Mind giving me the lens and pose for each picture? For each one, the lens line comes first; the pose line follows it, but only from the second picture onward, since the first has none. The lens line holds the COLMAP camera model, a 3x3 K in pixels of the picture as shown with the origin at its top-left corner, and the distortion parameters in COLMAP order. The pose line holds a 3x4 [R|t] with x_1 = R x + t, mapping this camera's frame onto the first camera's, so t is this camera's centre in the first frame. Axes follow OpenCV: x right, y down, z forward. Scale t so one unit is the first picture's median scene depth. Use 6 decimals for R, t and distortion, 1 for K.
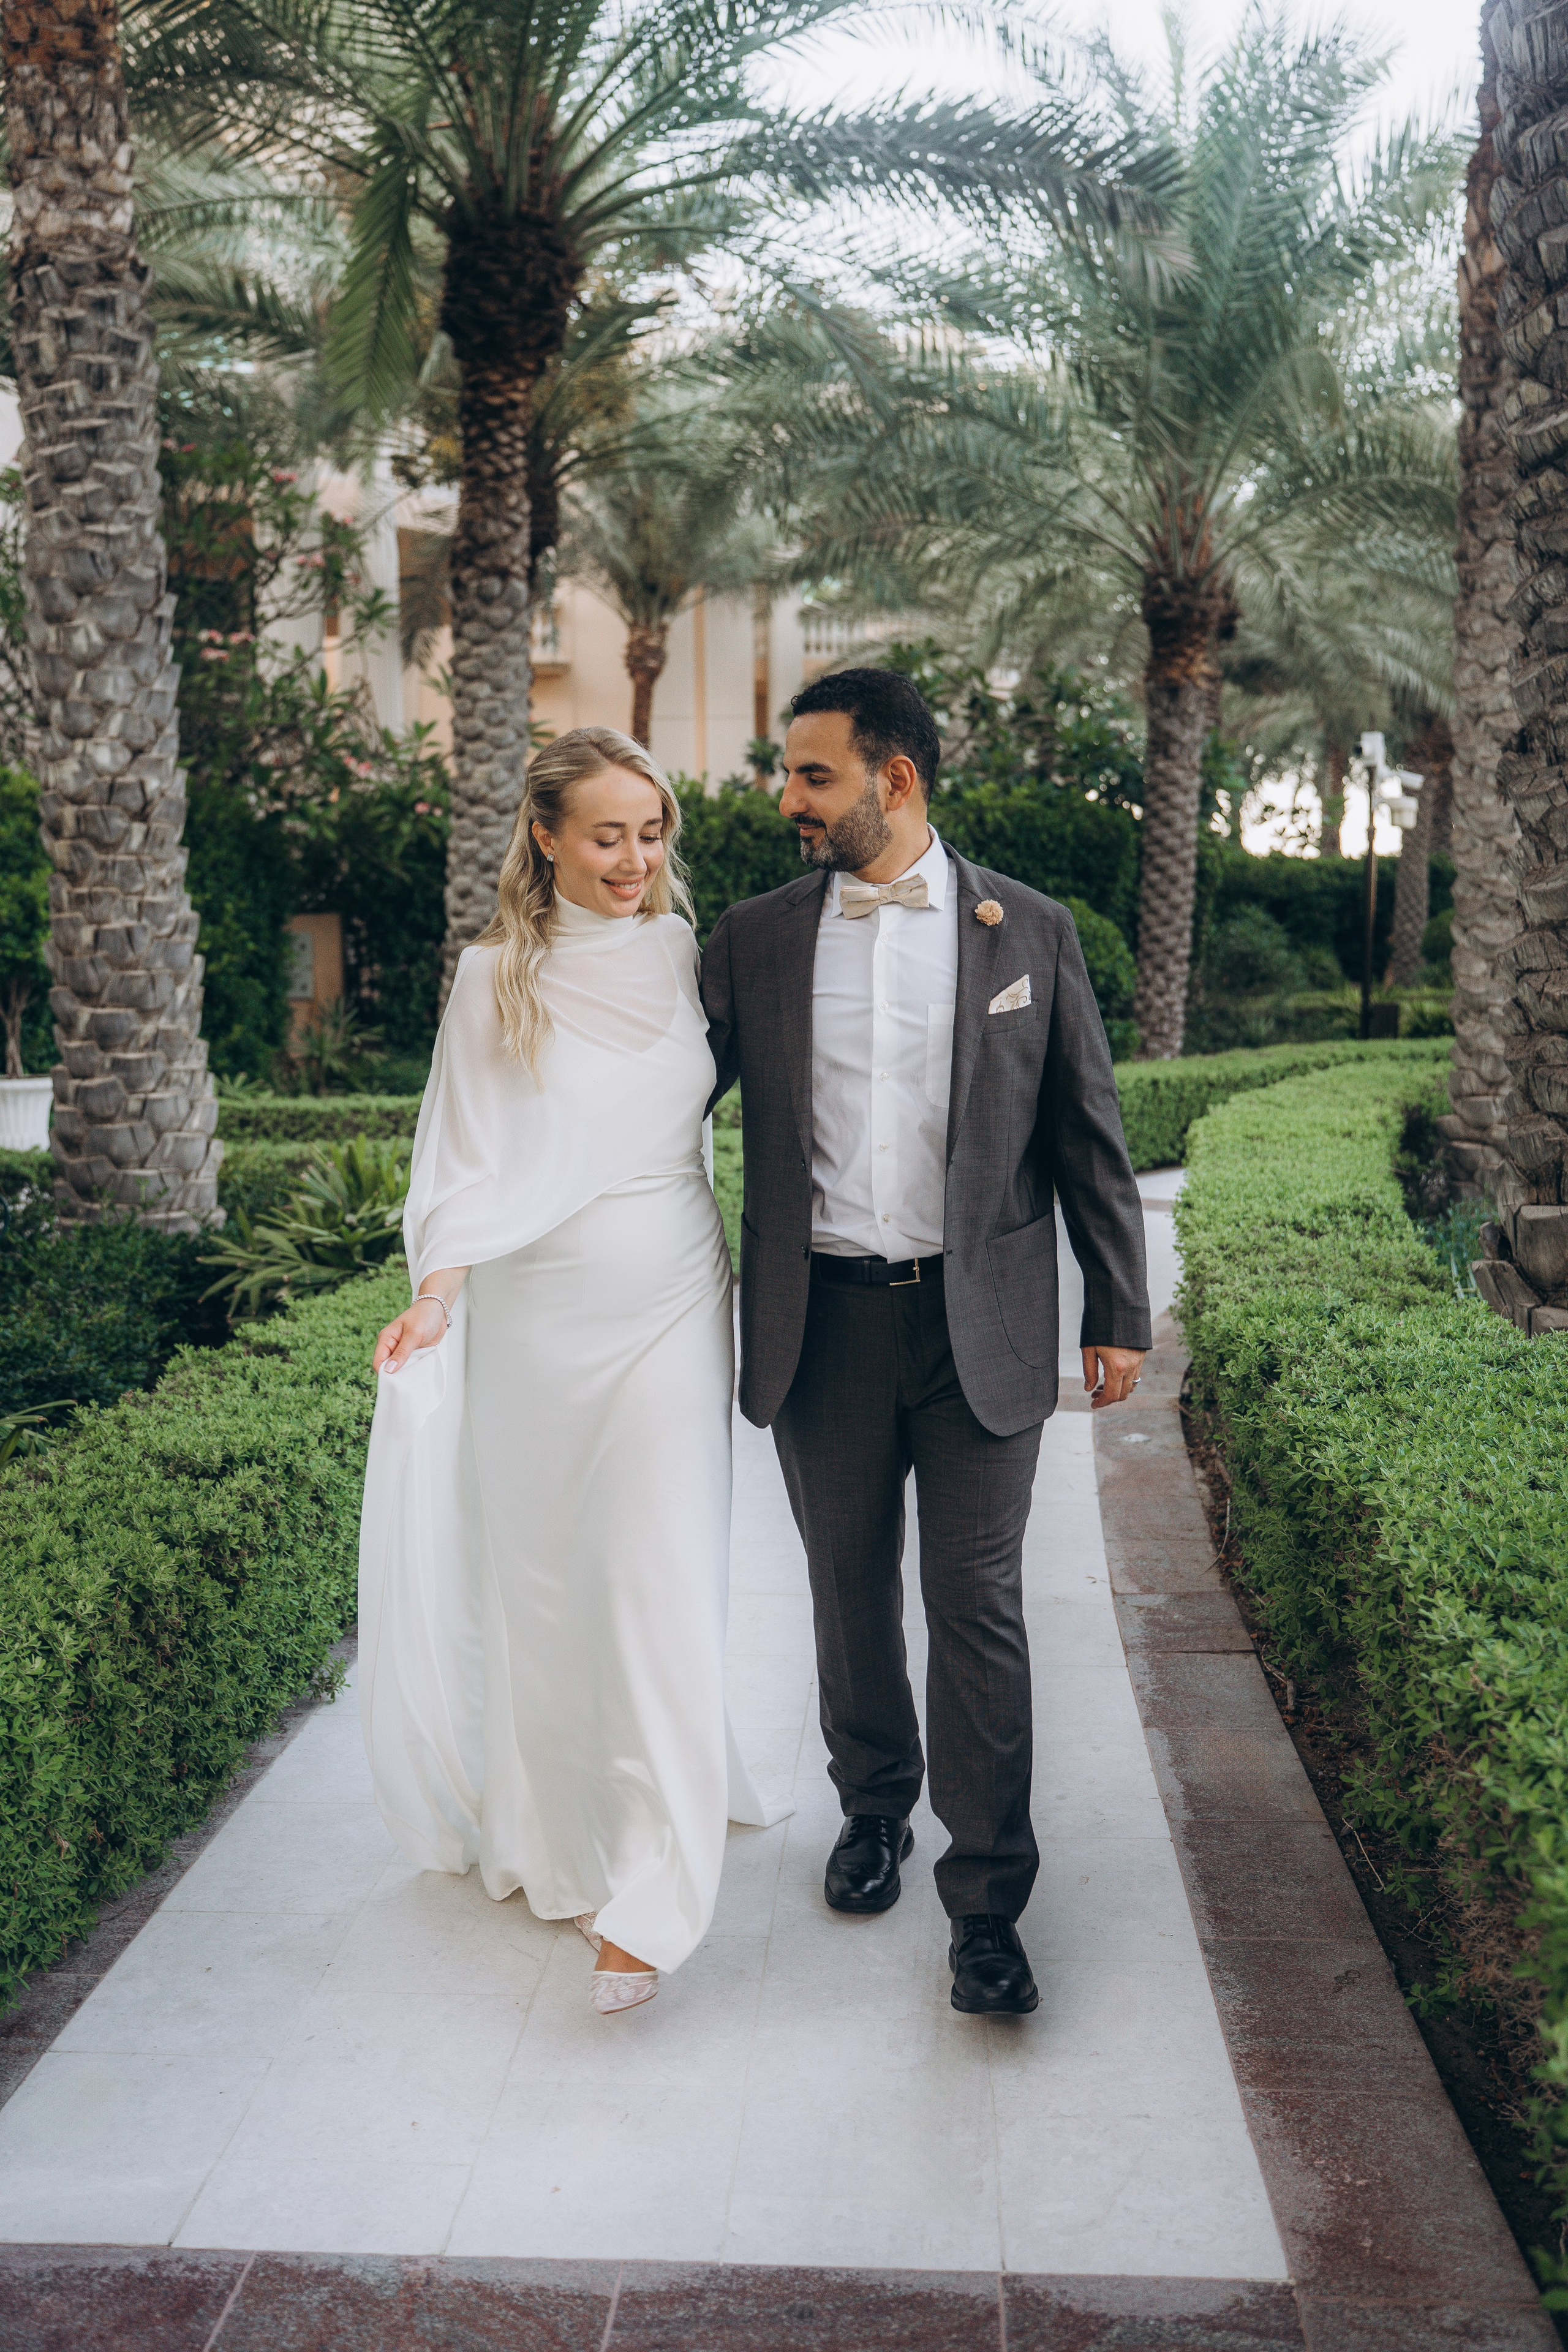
lens RADIAL K [[2449.1, 0, 784.0], [0, 2449.1, 1176.0], [0, 0, 1]] dist [-0.003473, 0.005205]
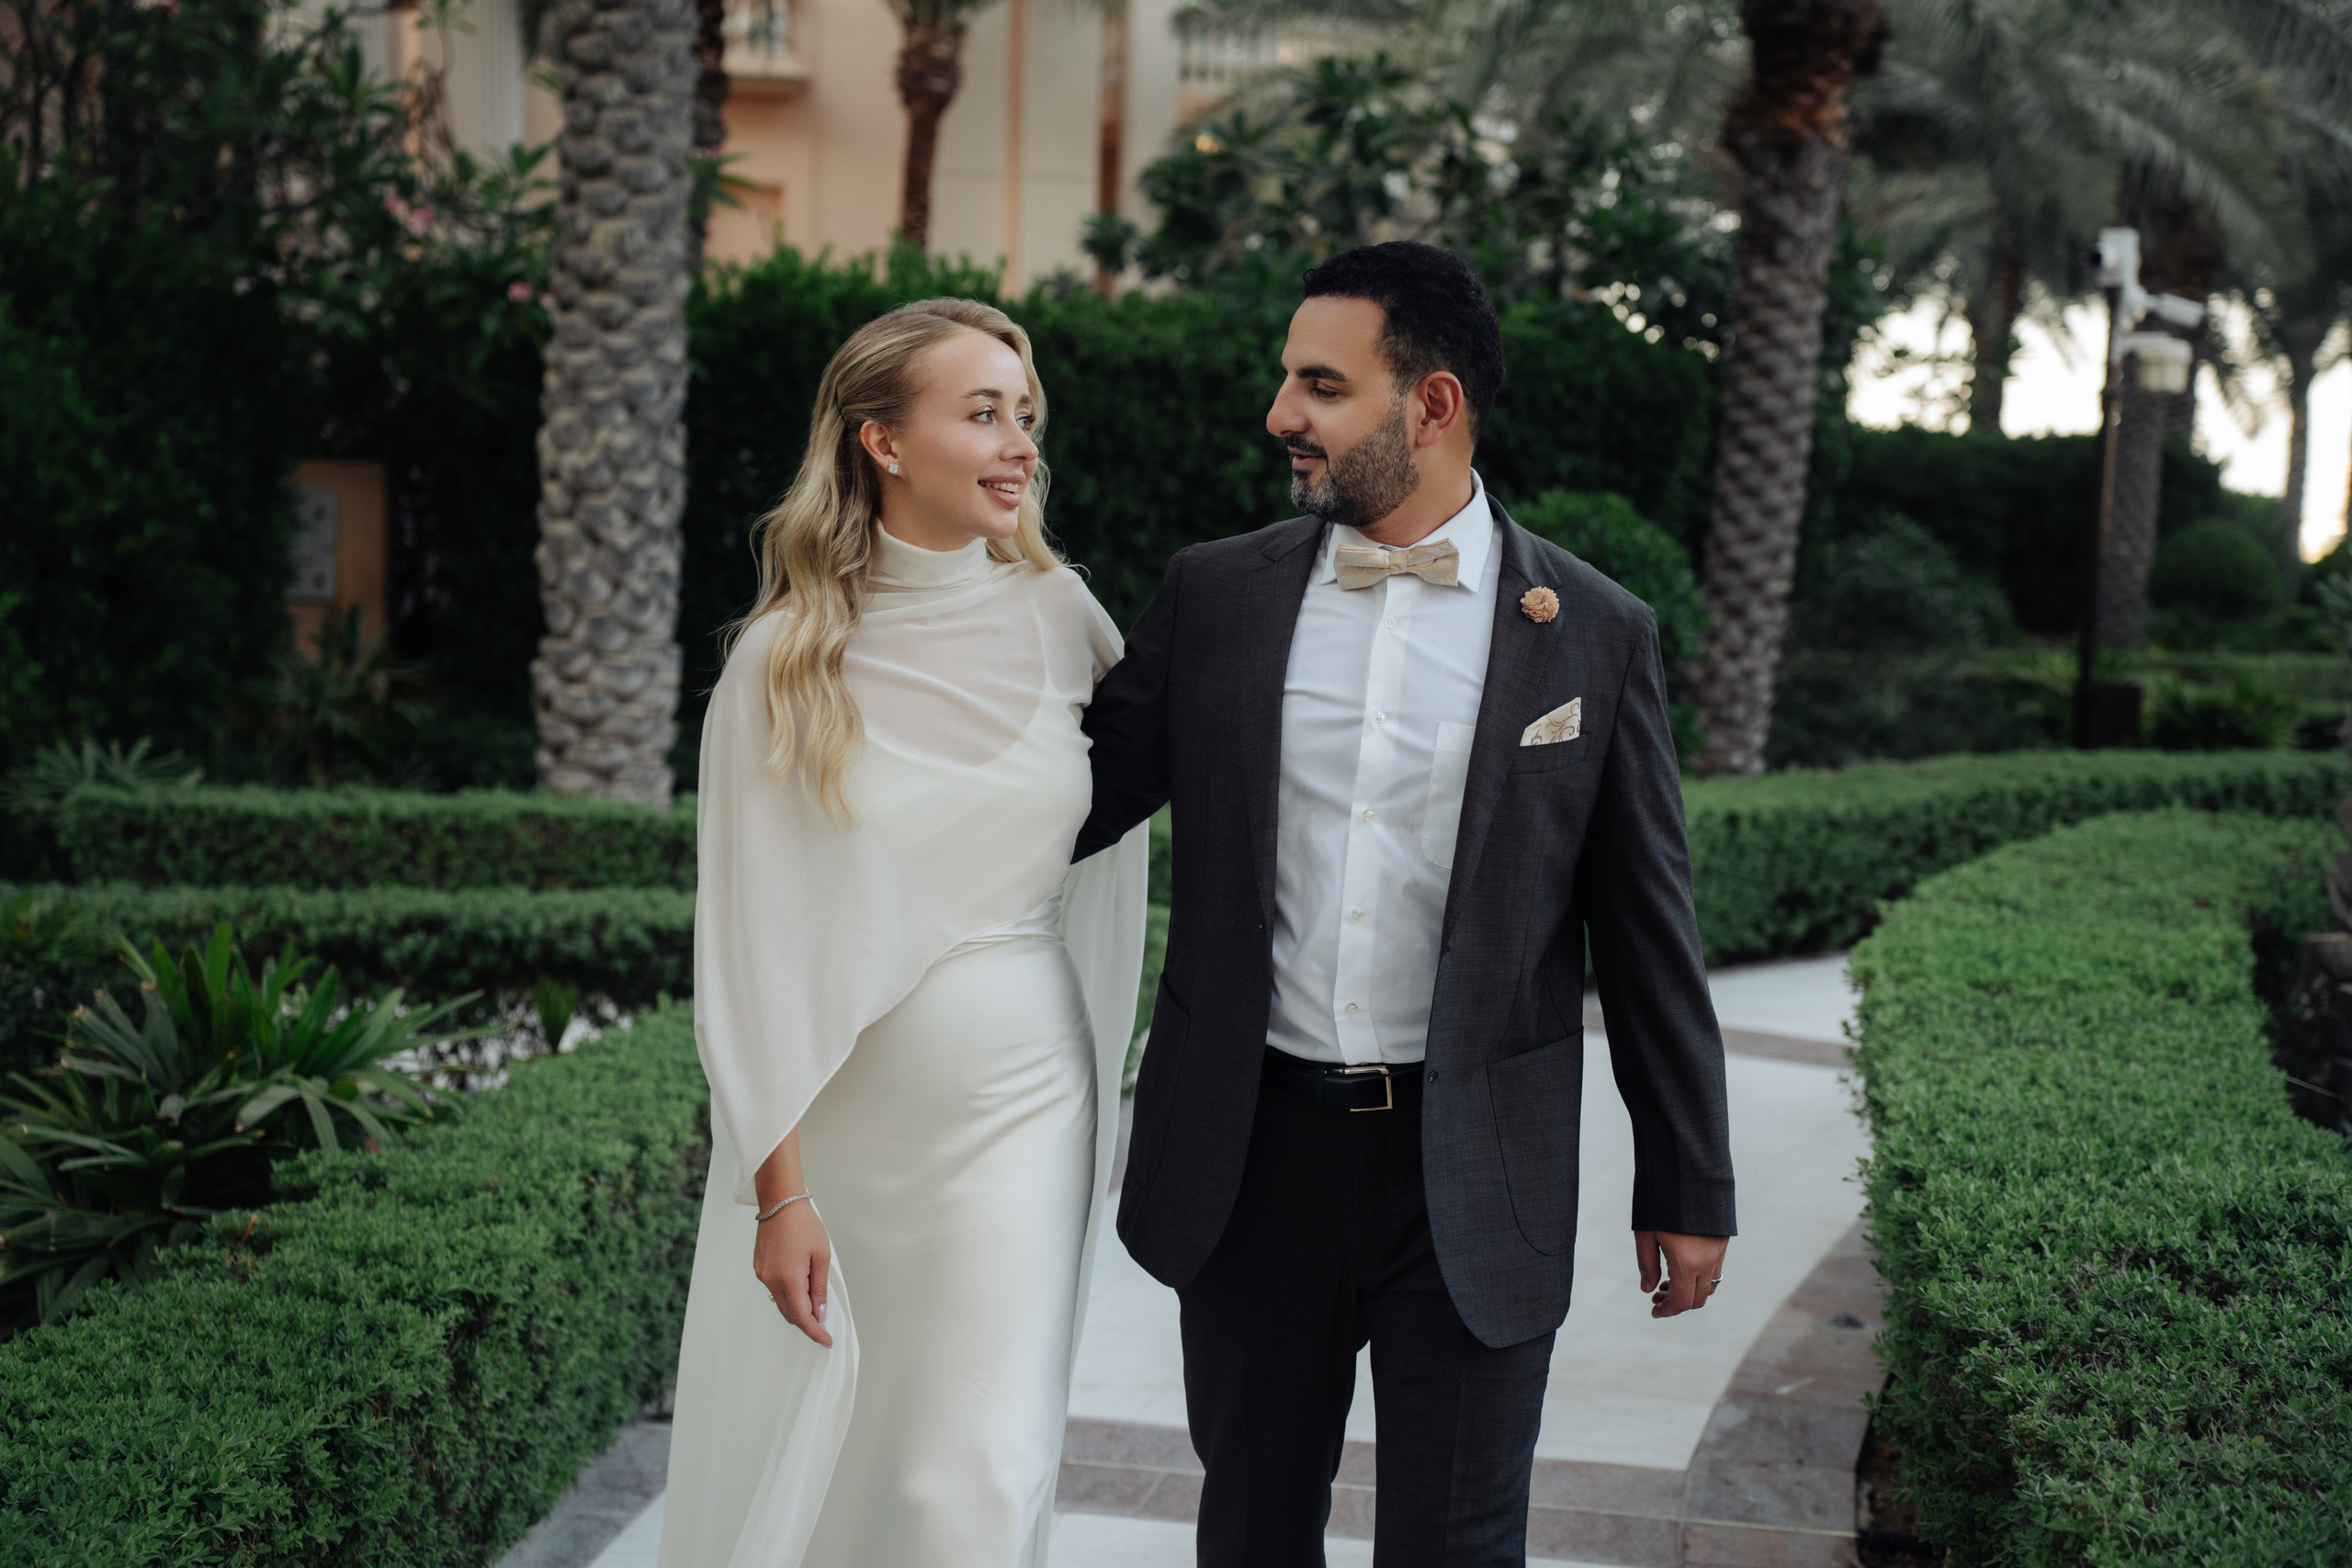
lens RADIAL K [[3326.7, 0, 1176.0], [0, 3326.7, 784.0], [0, 0, 1]] dist [0.254481, -0.053633]
pose [[0.999080, 0.041314, 0.011508, 0.006445], [-0.041141, 0.999043, -0.014863, -0.024441], [-0.012111, 0.014376, 0.999823, 0.174648]]
